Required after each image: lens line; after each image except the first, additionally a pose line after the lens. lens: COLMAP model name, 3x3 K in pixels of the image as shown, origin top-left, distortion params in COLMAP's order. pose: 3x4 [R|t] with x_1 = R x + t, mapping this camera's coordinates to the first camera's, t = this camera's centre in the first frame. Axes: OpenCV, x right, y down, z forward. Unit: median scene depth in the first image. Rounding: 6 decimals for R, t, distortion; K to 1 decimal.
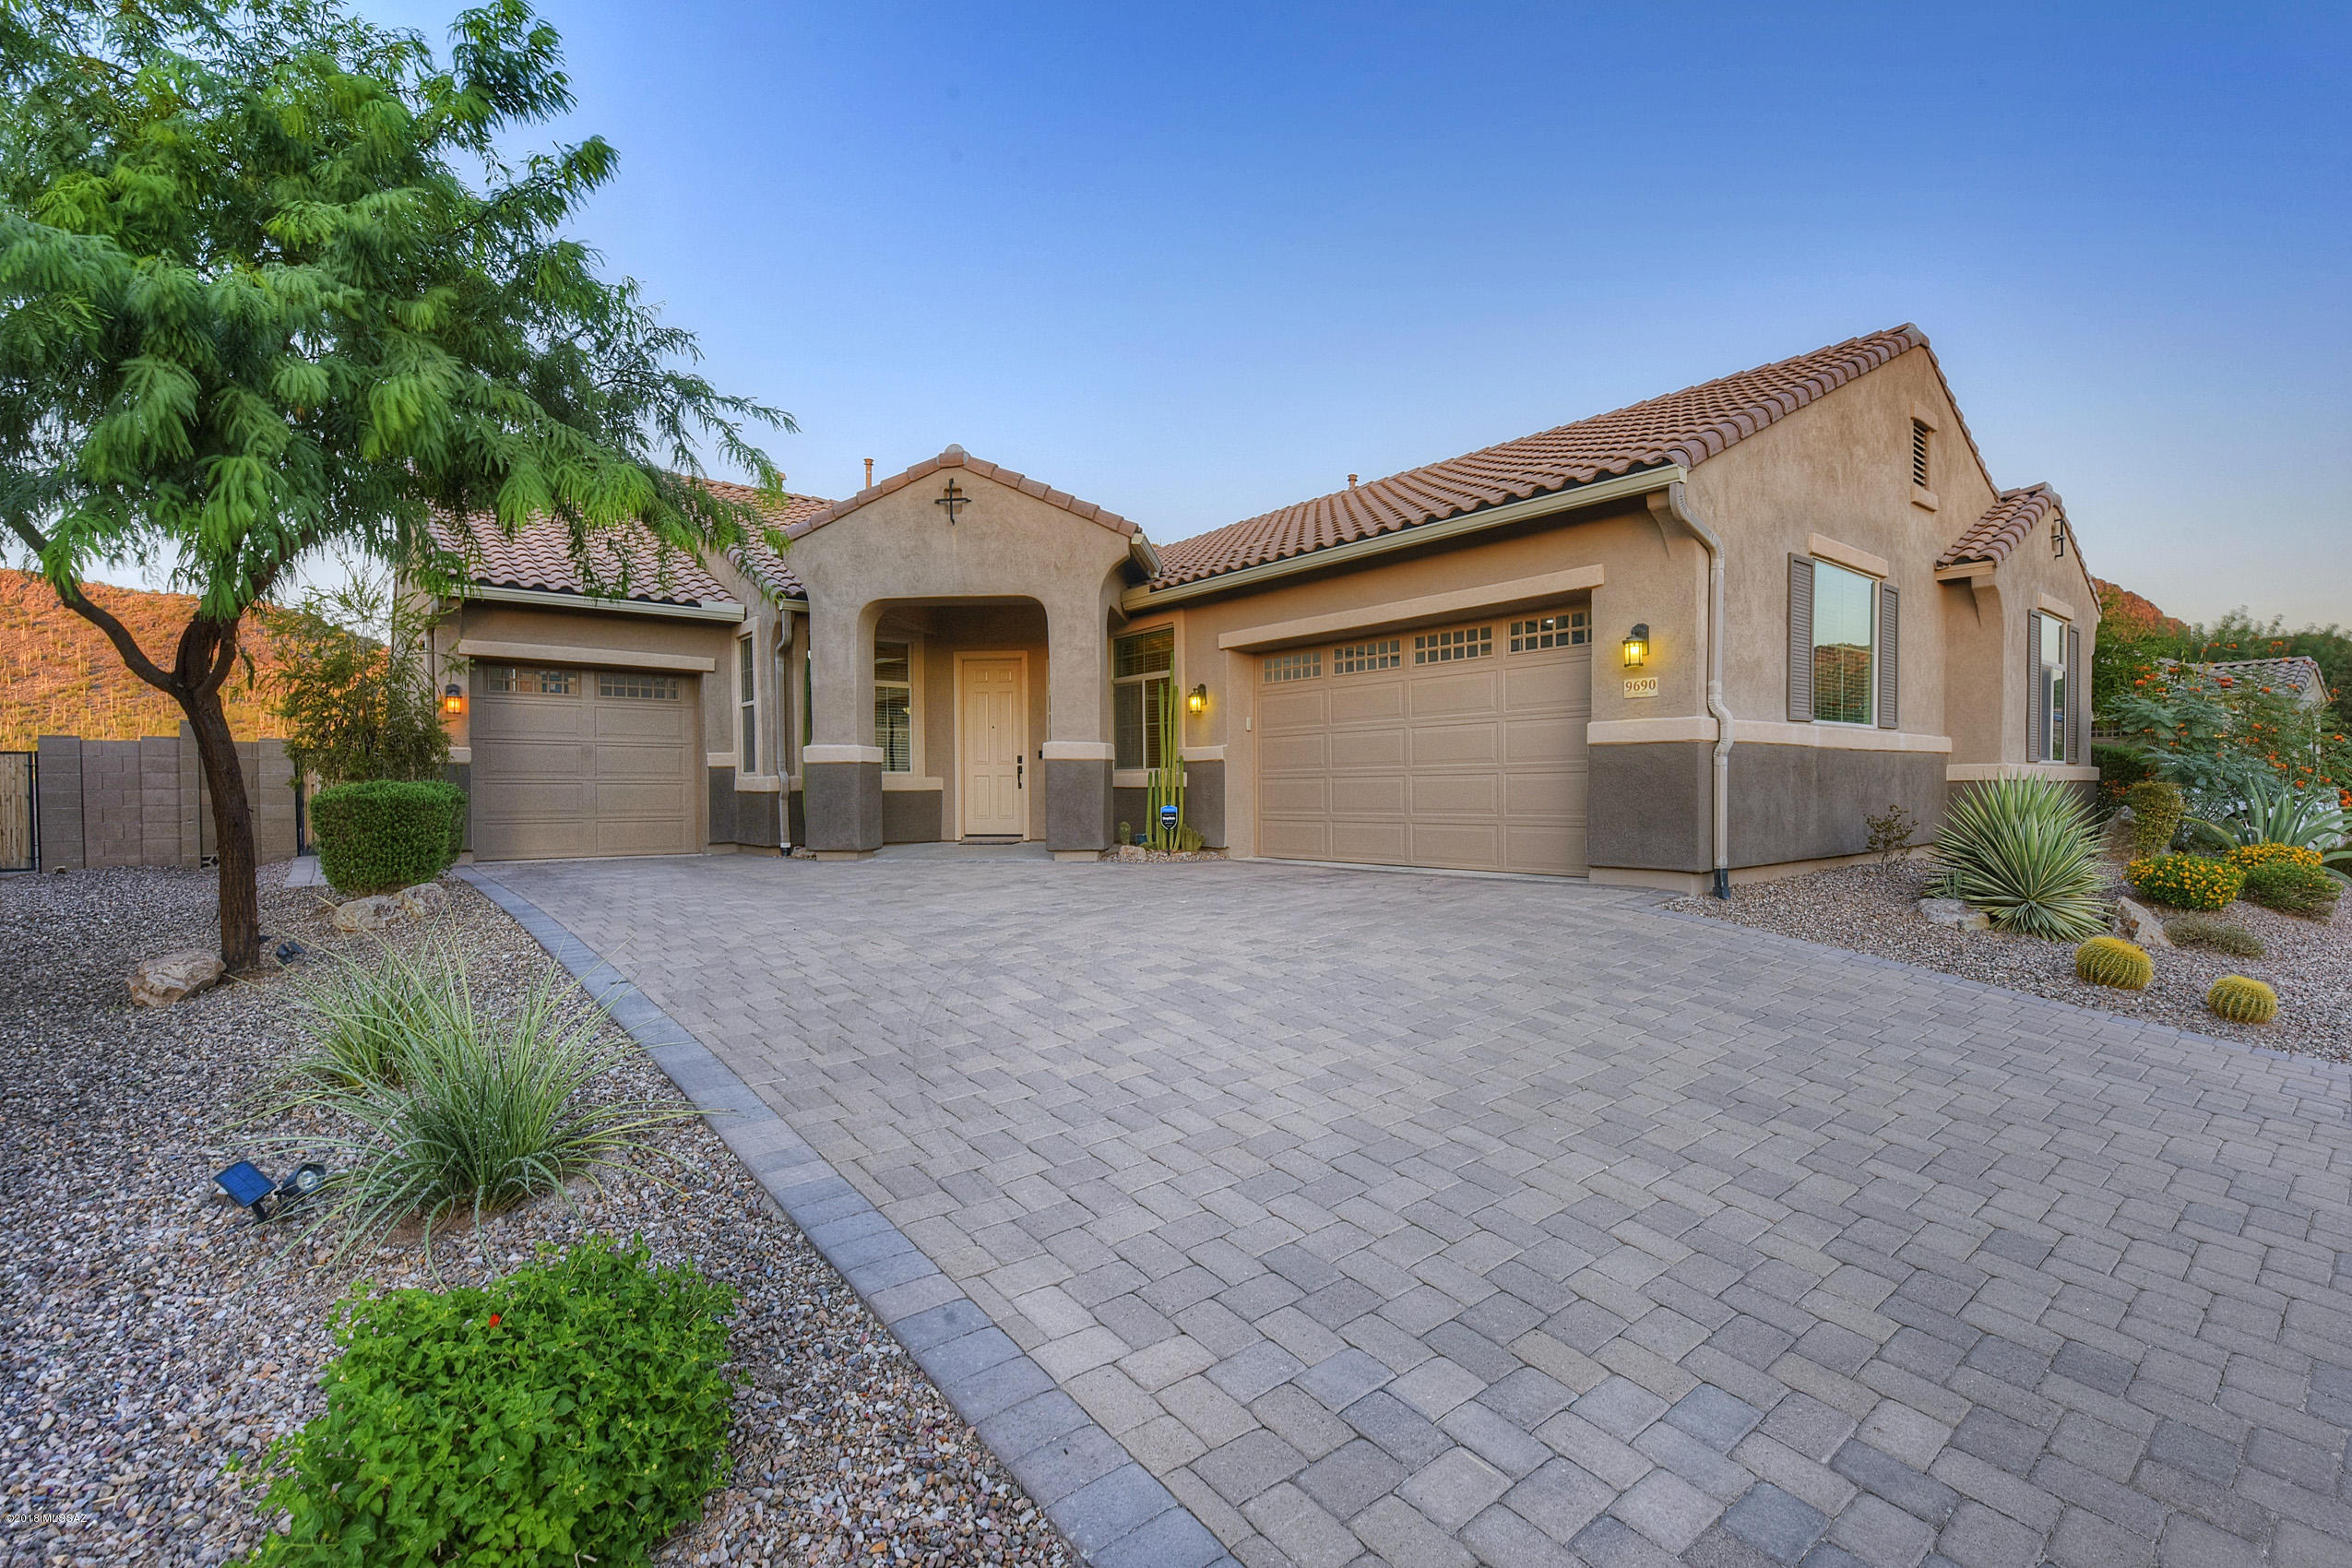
lens RADIAL K [[1069.6, 0, 1136.9], [0, 1069.6, 869.6], [0, 0, 1]] dist [-0.005604, -0.008503]
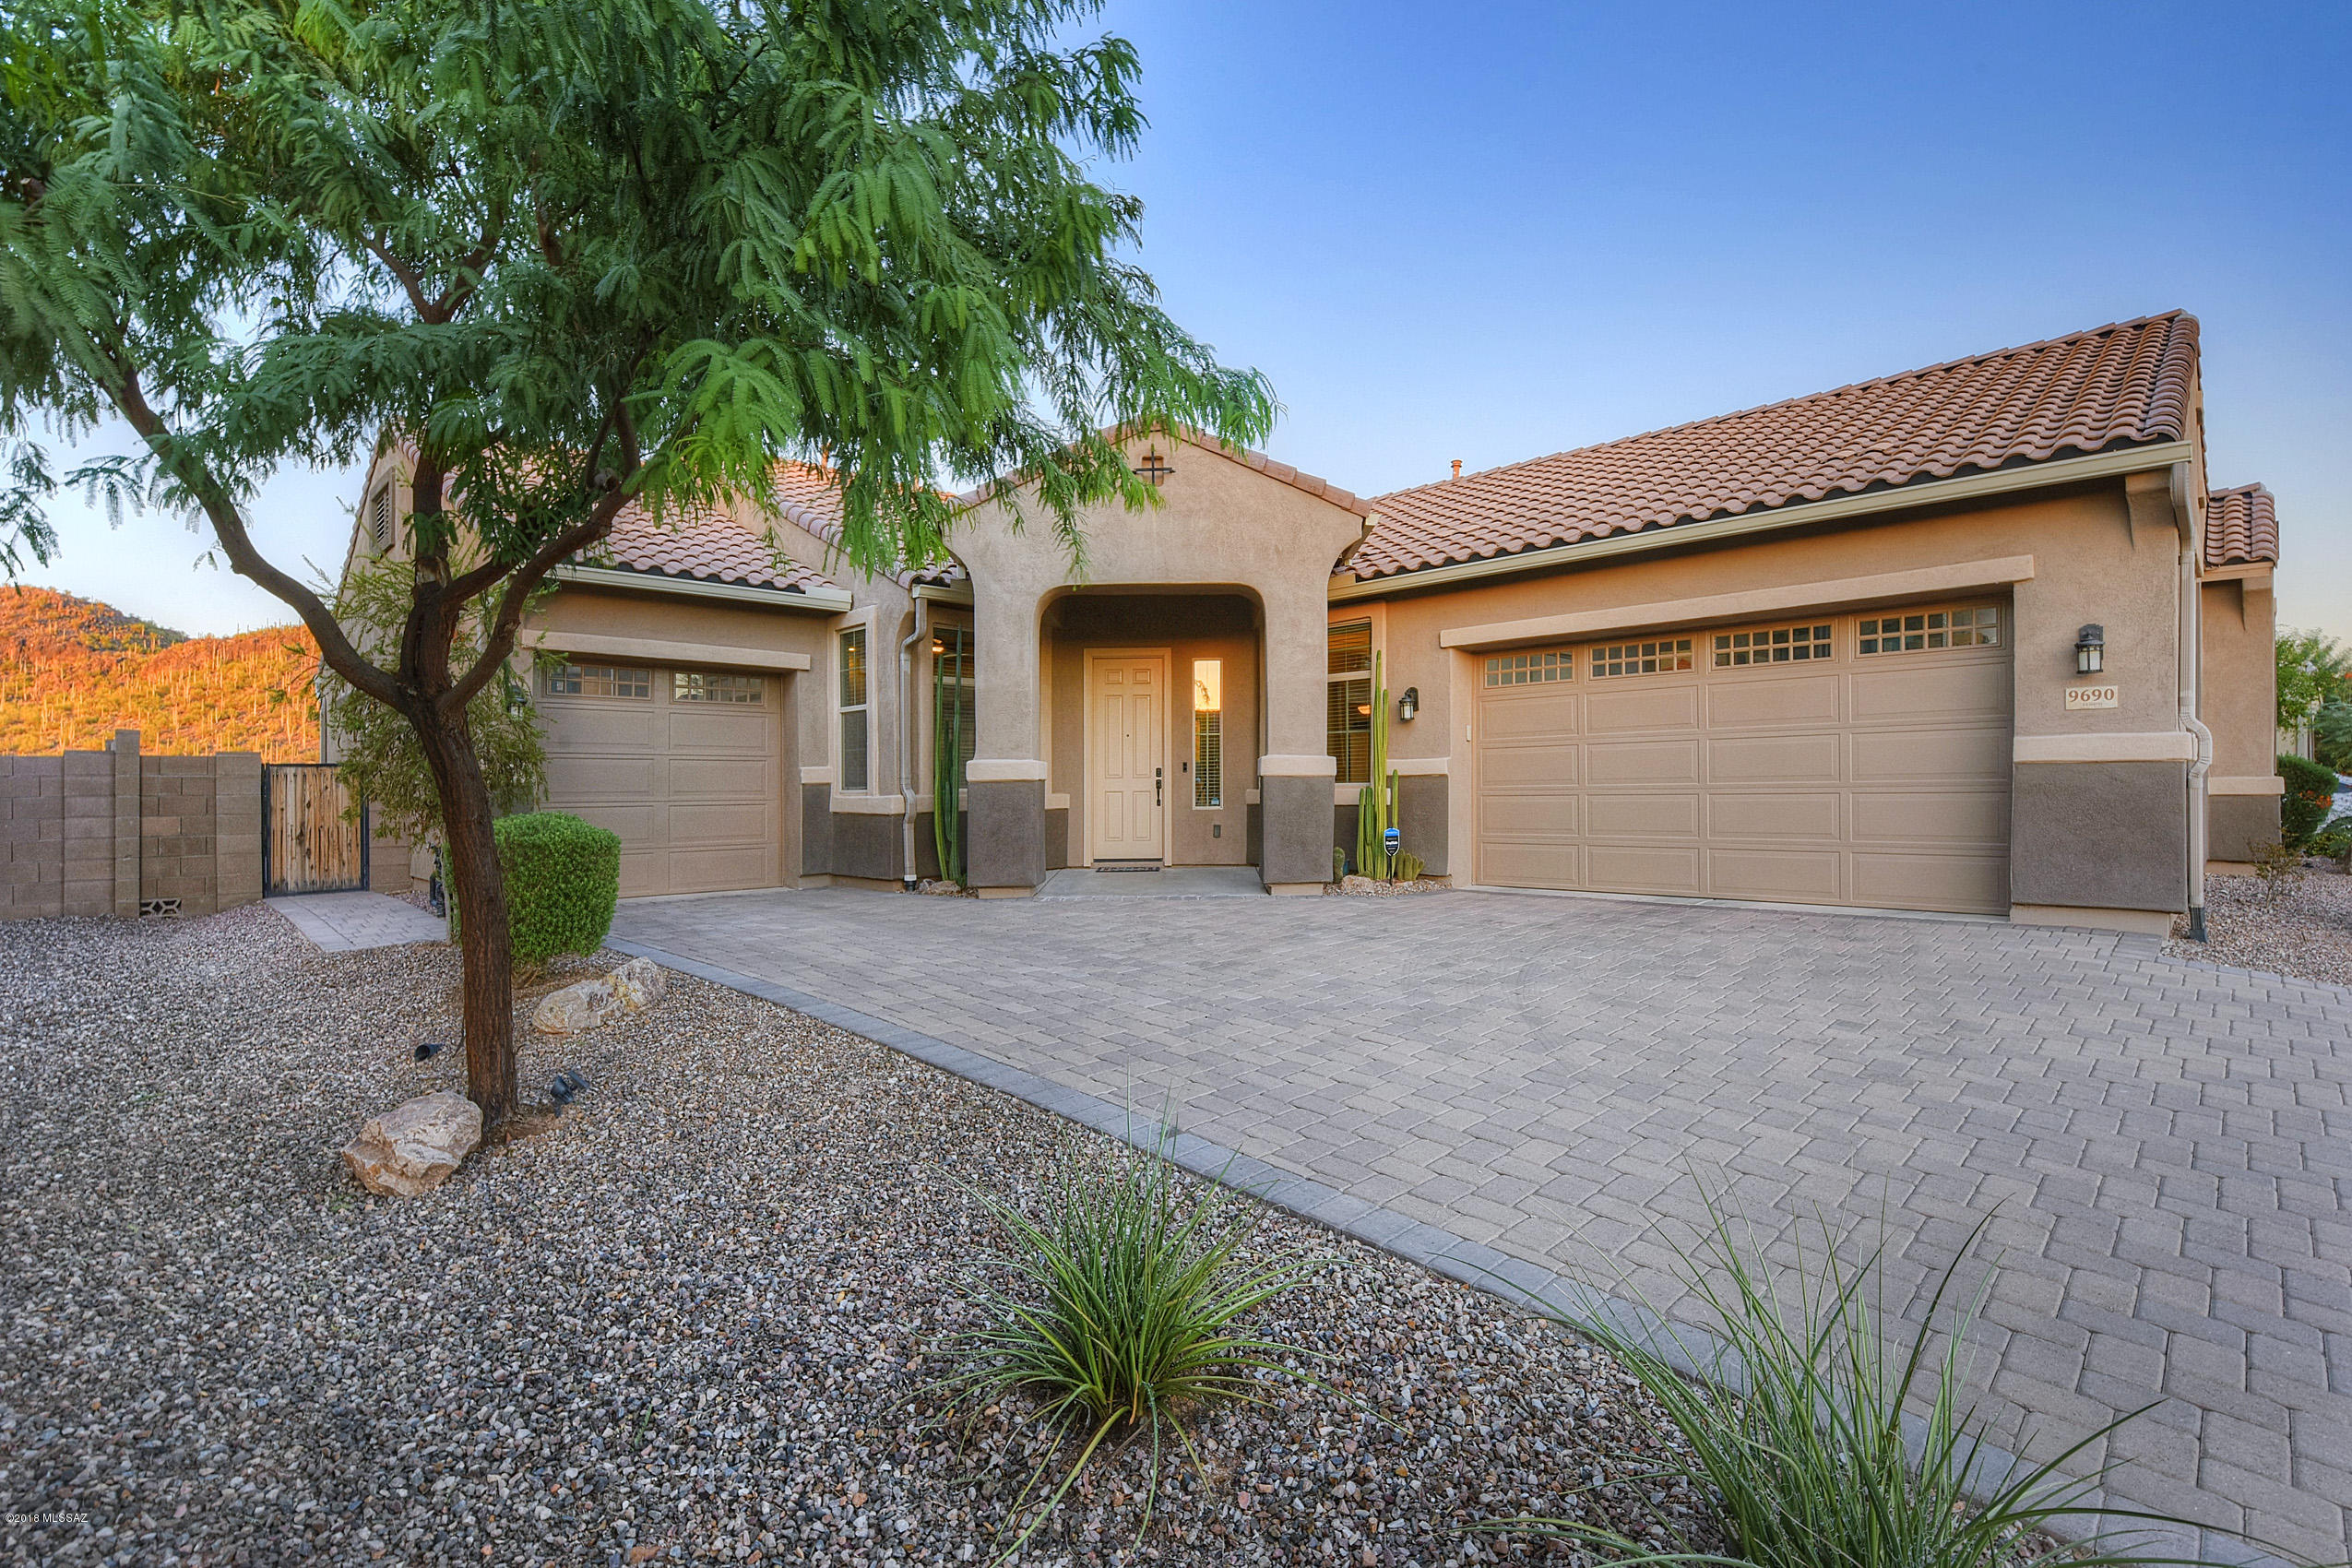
lens RADIAL K [[1106.0, 0, 1147.1], [0, 1106.0, 837.3], [0, 0, 1]] dist [0.003748, -0.017966]
pose [[0.994766, -0.010808, 0.101609, -0.314977], [0.014058, 0.999411, -0.031321, -0.033464], [-0.101210, 0.032586, 0.994331, 0.164812]]
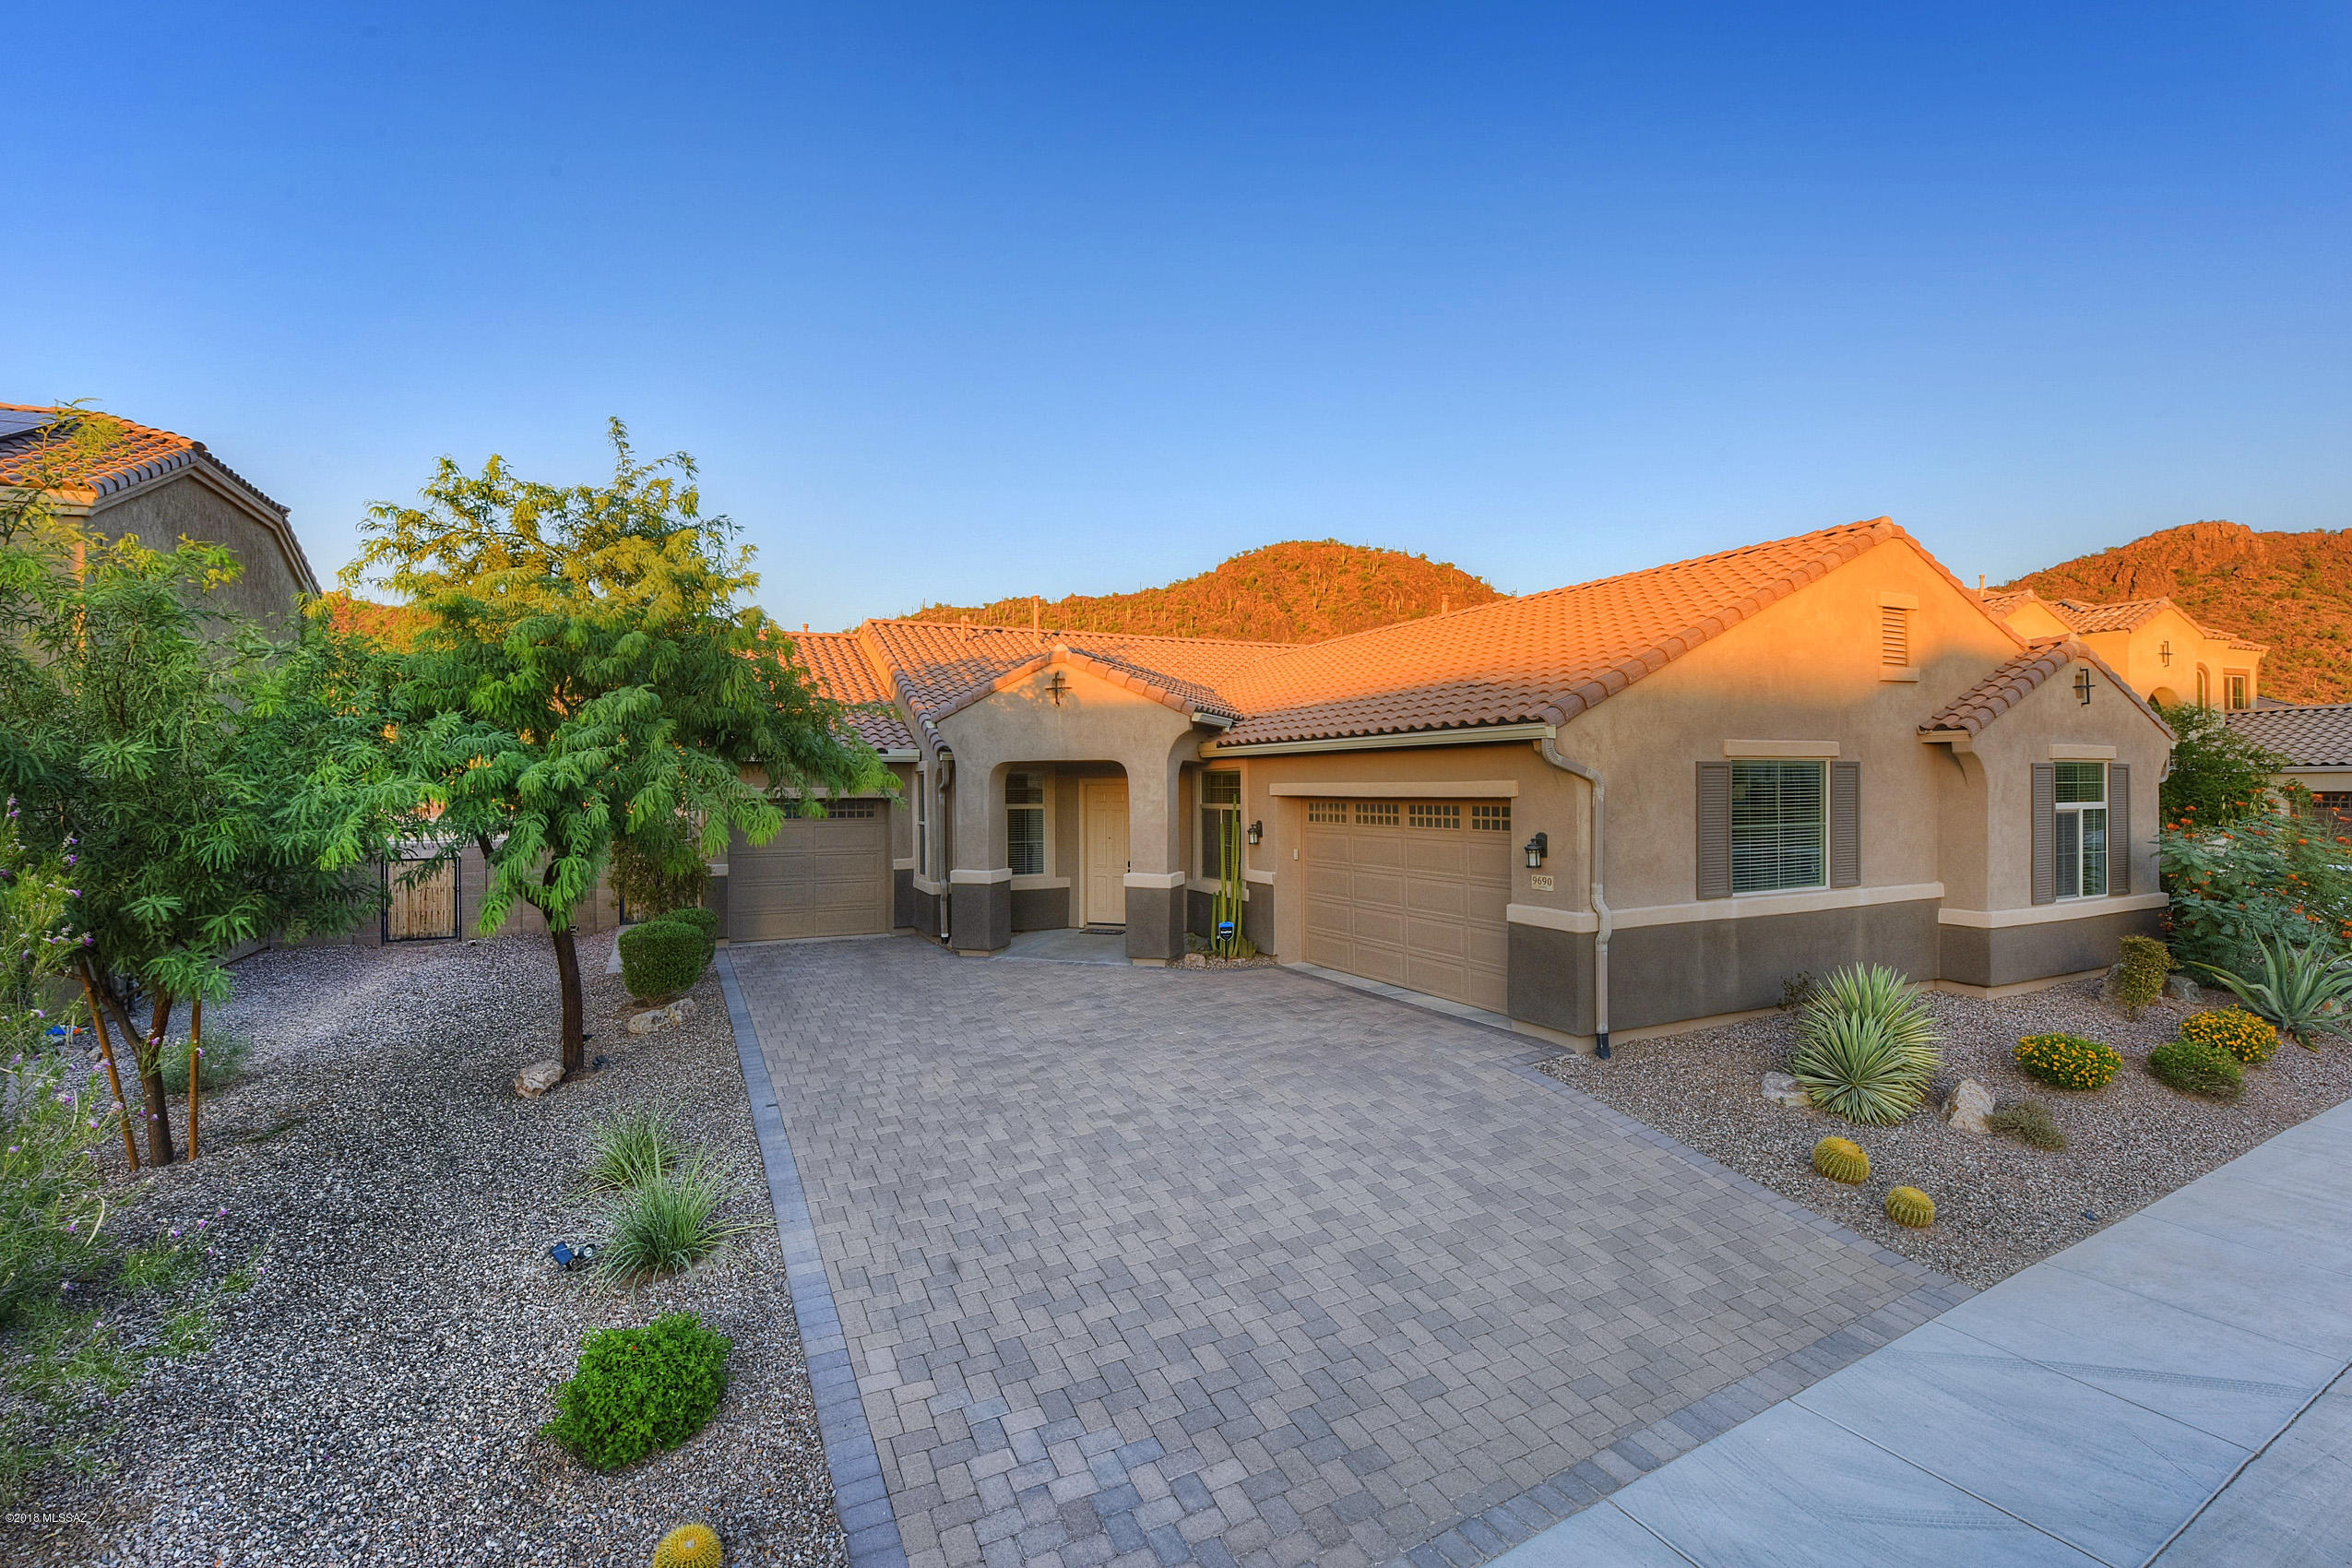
lens RADIAL K [[1024.4, 0, 1118.5], [0, 1024.4, 856.3], [0, 0, 1]] dist [-0.000342, -0.007707]
pose [[0.974527, 0.014566, -0.223798, 0.213086], [-0.017079, 0.999811, -0.009296, -0.151035], [0.223620, 0.012882, 0.974591, -0.234649]]
